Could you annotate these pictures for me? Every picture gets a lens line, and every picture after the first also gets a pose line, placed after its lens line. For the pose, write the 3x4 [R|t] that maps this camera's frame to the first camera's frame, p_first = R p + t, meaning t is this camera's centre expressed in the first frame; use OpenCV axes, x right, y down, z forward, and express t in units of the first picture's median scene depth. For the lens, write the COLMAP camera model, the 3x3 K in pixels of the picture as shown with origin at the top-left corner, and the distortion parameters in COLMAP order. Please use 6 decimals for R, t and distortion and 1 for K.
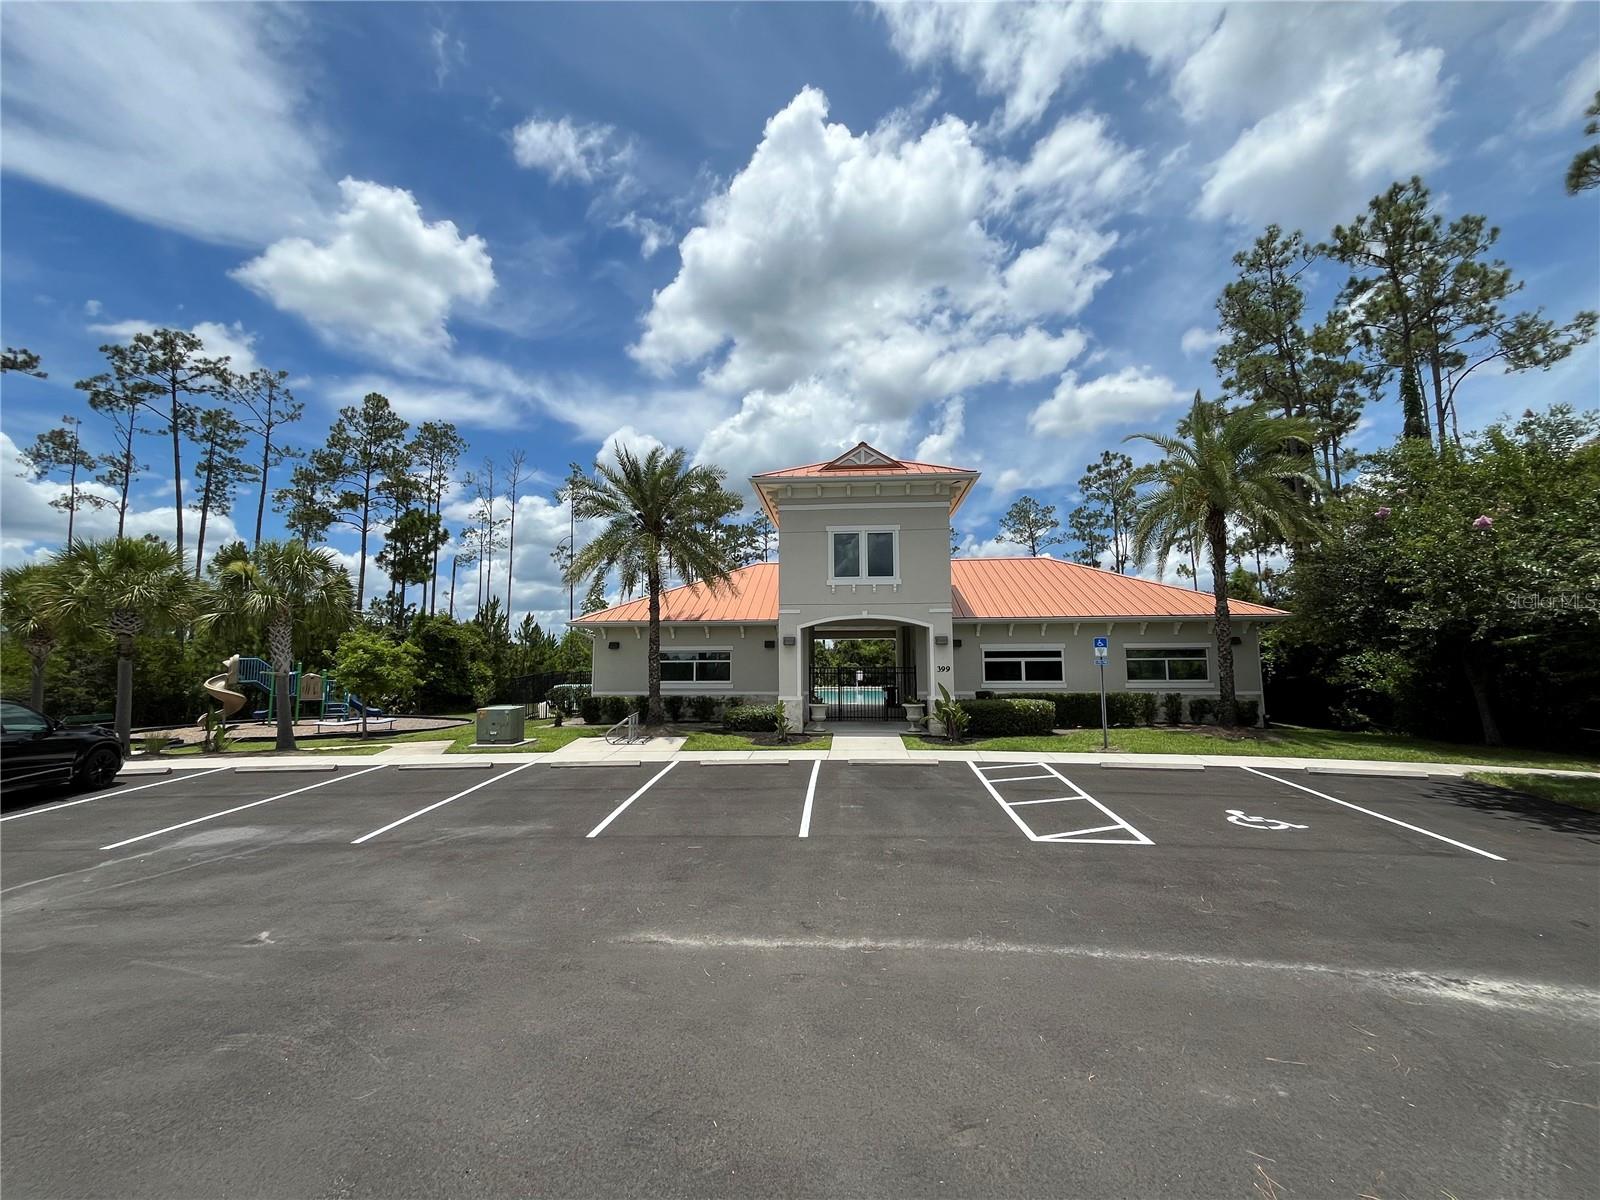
lens RADIAL K [[663.6, 0, 800.0], [0, 663.6, 600.0], [0, 0, 1]] dist [-0.000432, -0.000064]
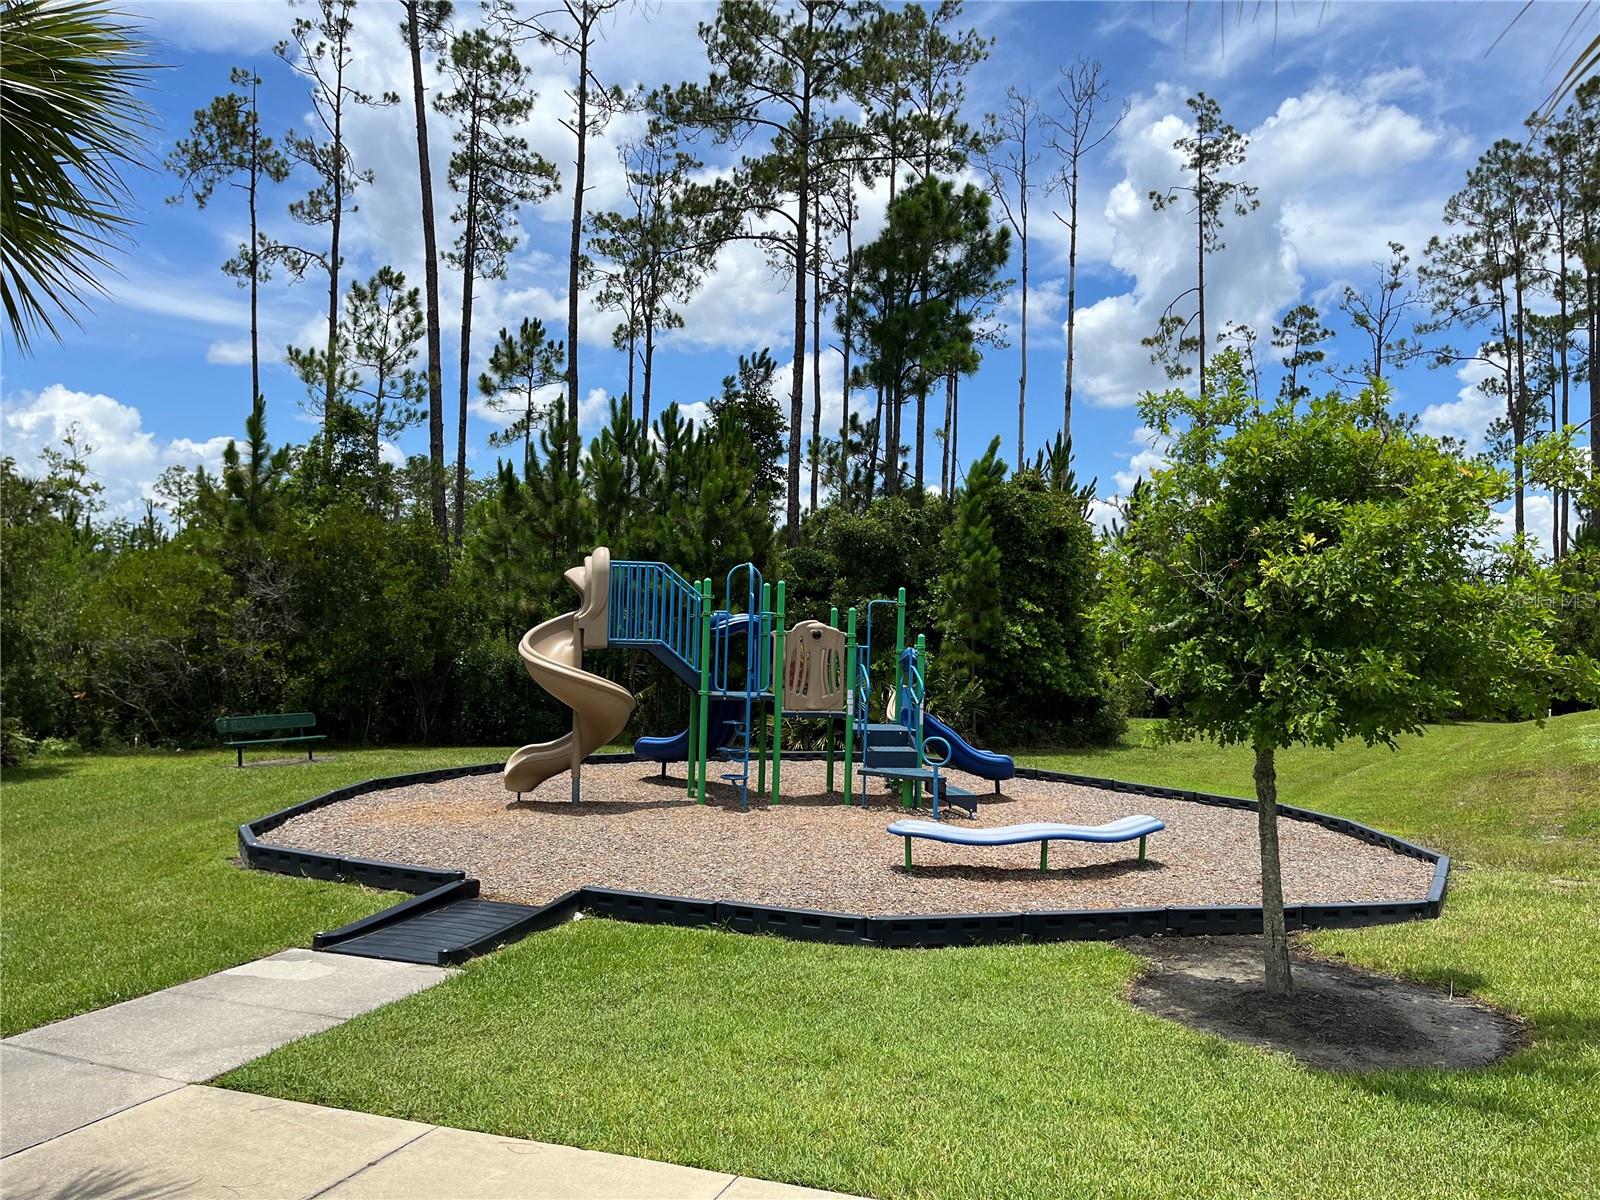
lens RADIAL K [[1199.8, 0, 800.0], [0, 1199.8, 600.0], [0, 0, 1]] dist [-0.005270, -0.003856]
pose [[0.901241, 0.017542, -0.432964, -0.372555], [0.015265, 0.997275, 0.072181, 0.046629], [0.433050, -0.071661, 0.898517, 0.385143]]
